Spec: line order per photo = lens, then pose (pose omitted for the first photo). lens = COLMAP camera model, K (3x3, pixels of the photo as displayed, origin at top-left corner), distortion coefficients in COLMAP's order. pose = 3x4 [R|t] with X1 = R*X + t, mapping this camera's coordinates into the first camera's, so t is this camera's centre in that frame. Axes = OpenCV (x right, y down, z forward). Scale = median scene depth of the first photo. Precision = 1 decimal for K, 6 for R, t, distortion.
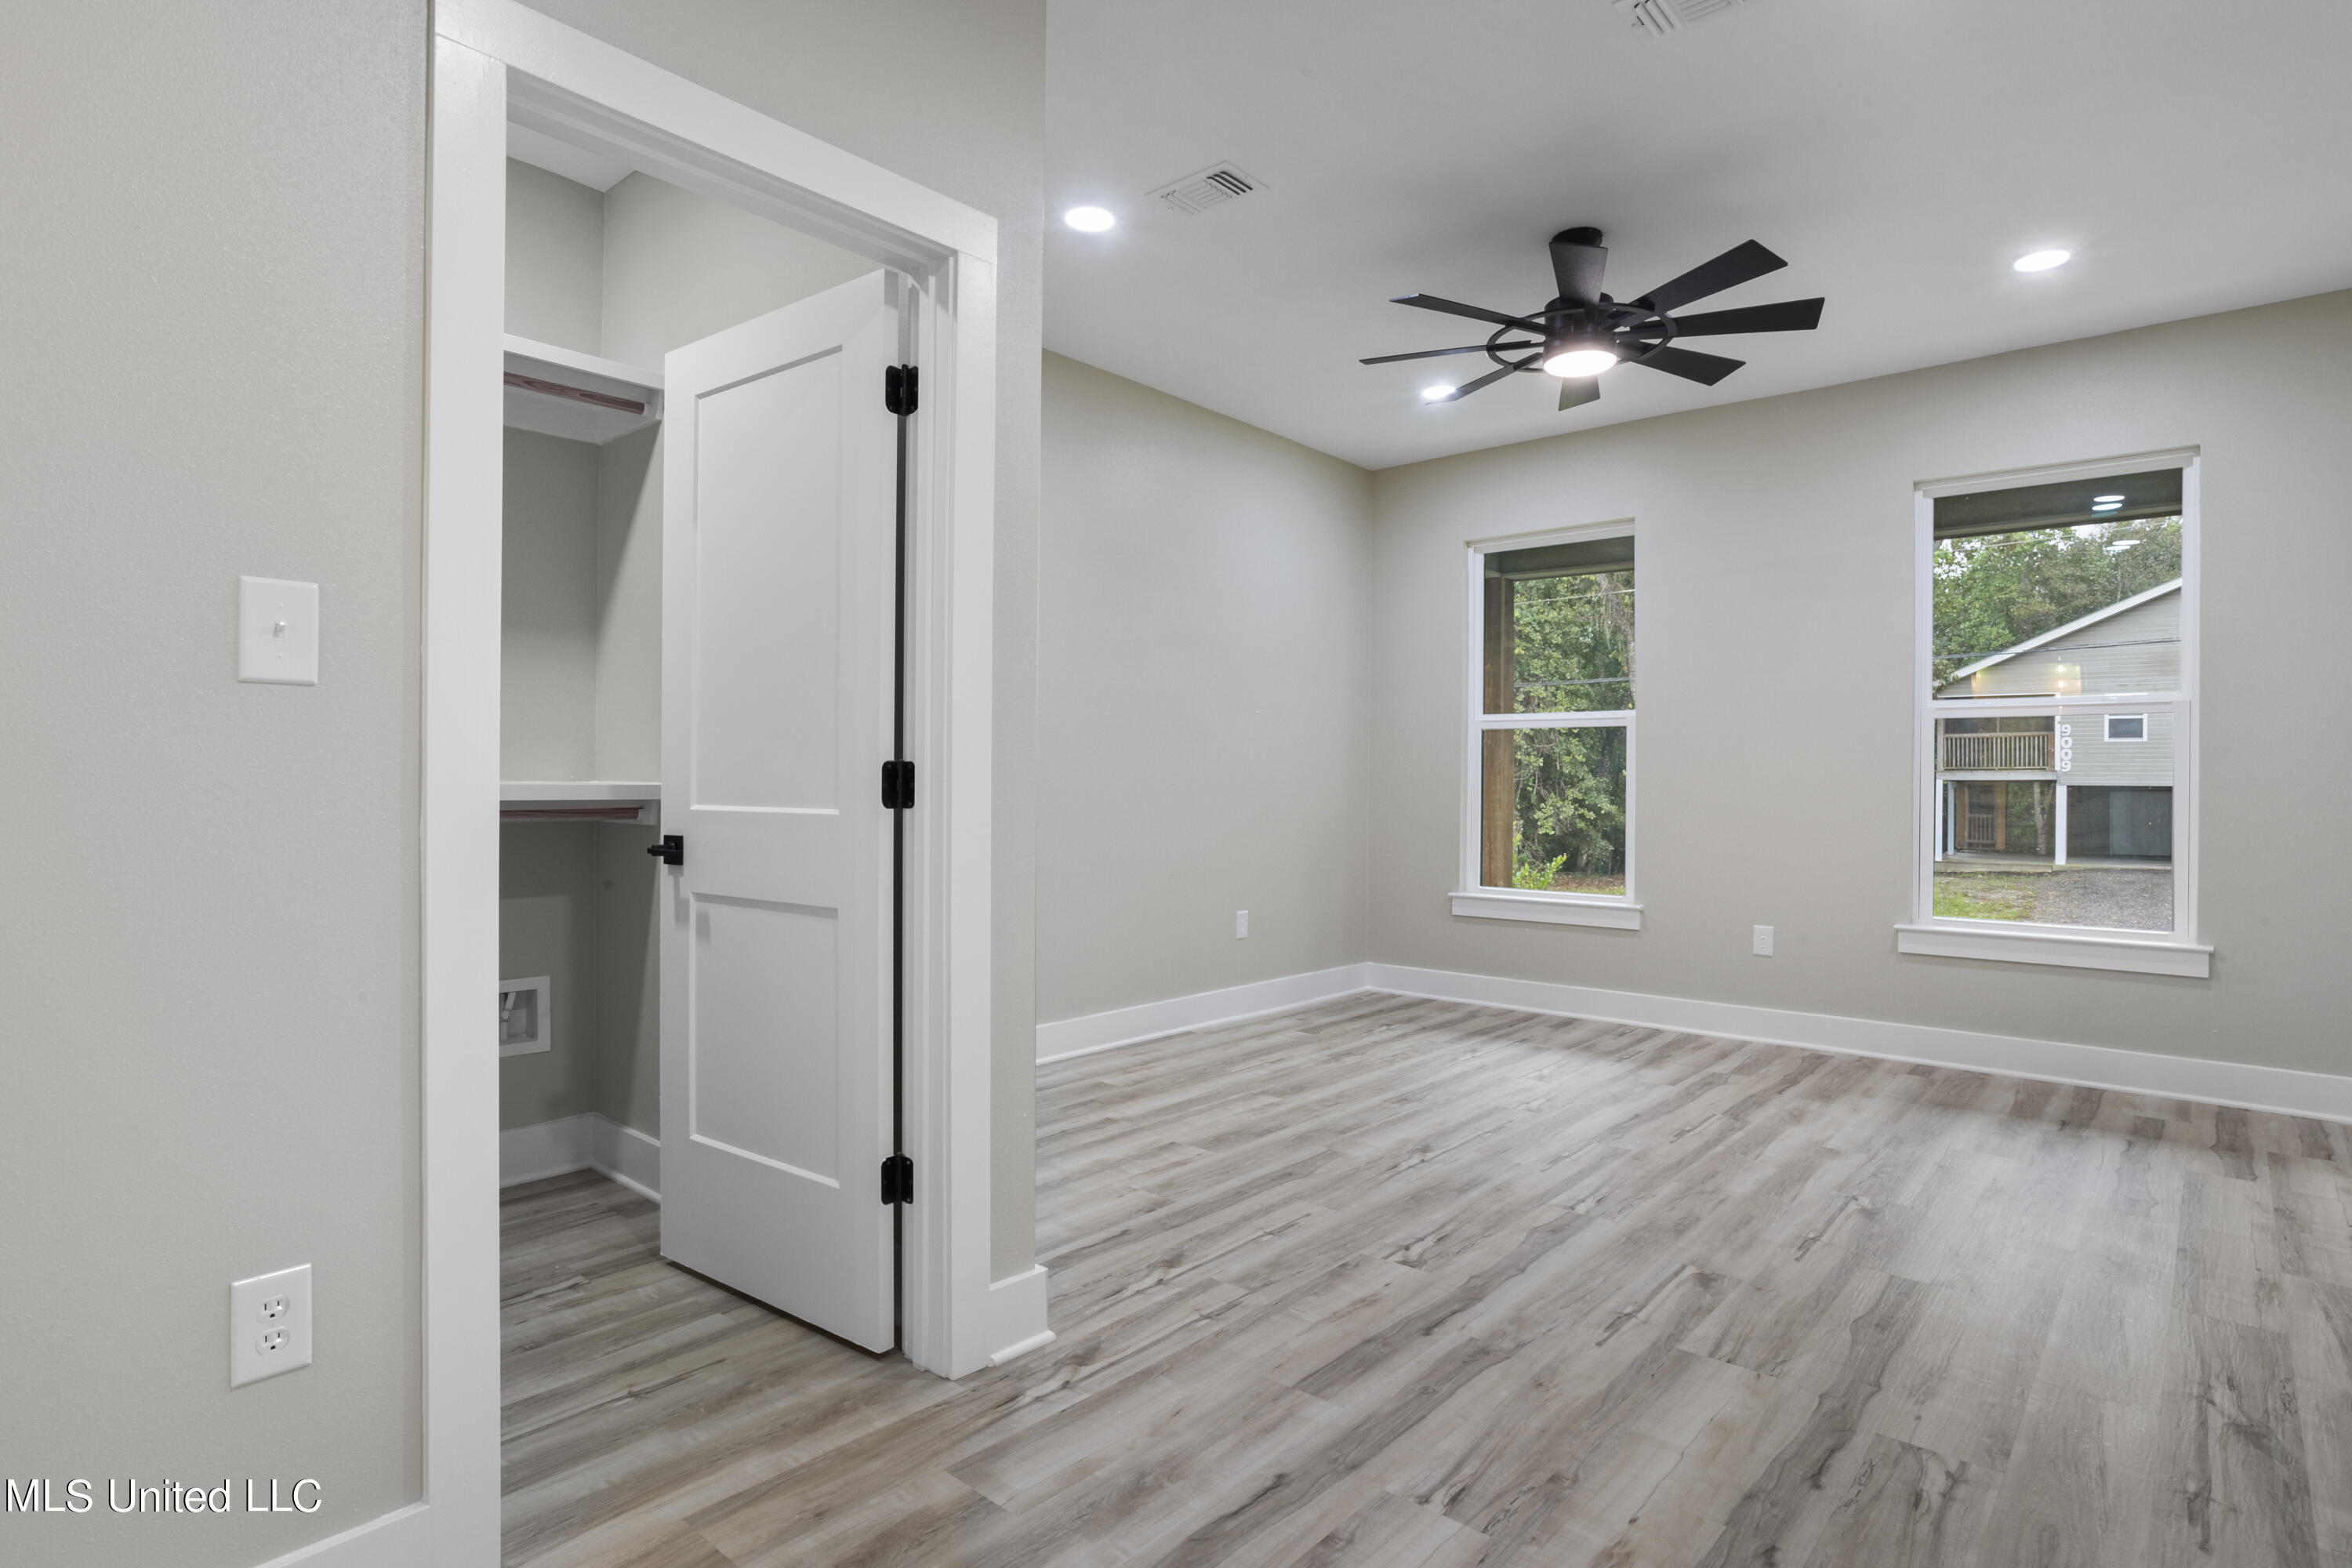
lens RADIAL K [[1238.4, 0, 1172.8], [0, 1238.4, 777.9], [0, 0, 1]] dist [-0.050341, 0.033381]
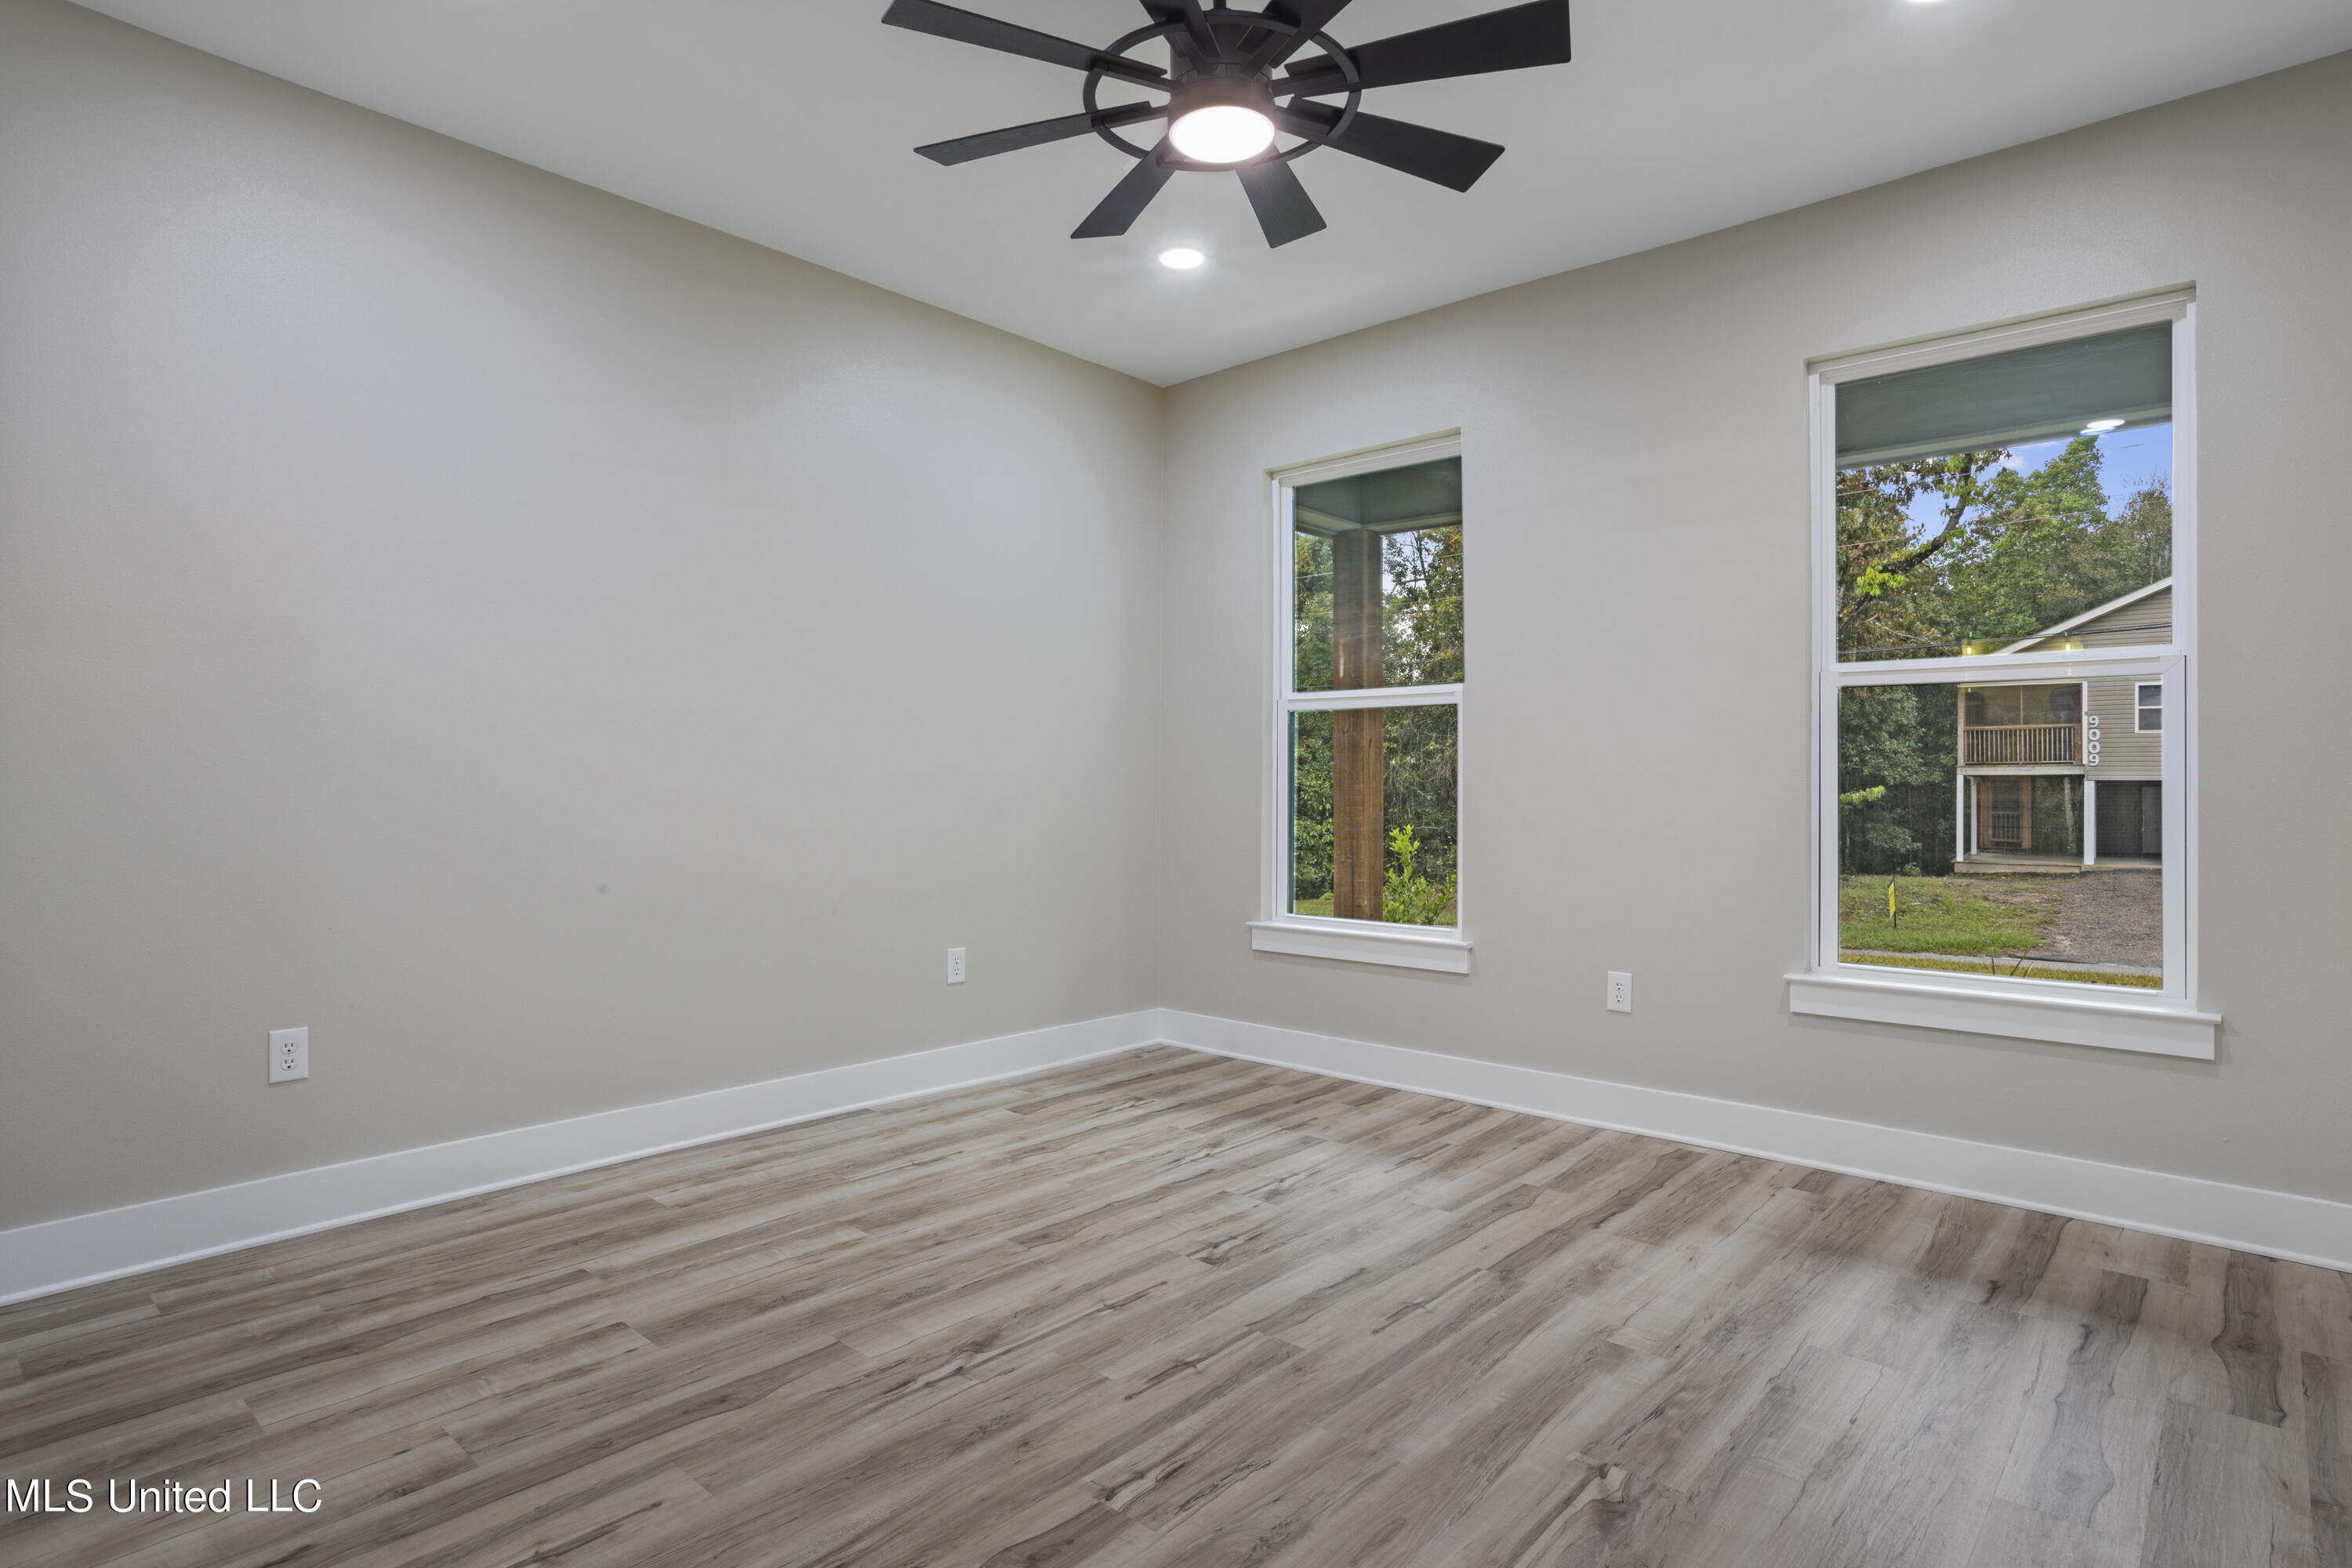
lens RADIAL K [[1258.2, 0, 1181.0], [0, 1258.2, 770.2], [0, 0, 1]] dist [-0.054254, 0.033233]
pose [[0.999945, -0.004594, -0.009448, 0.305842], [0.004540, 0.999973, -0.005762, 0.003075], [0.009475, 0.005719, 0.999939, 0.331336]]
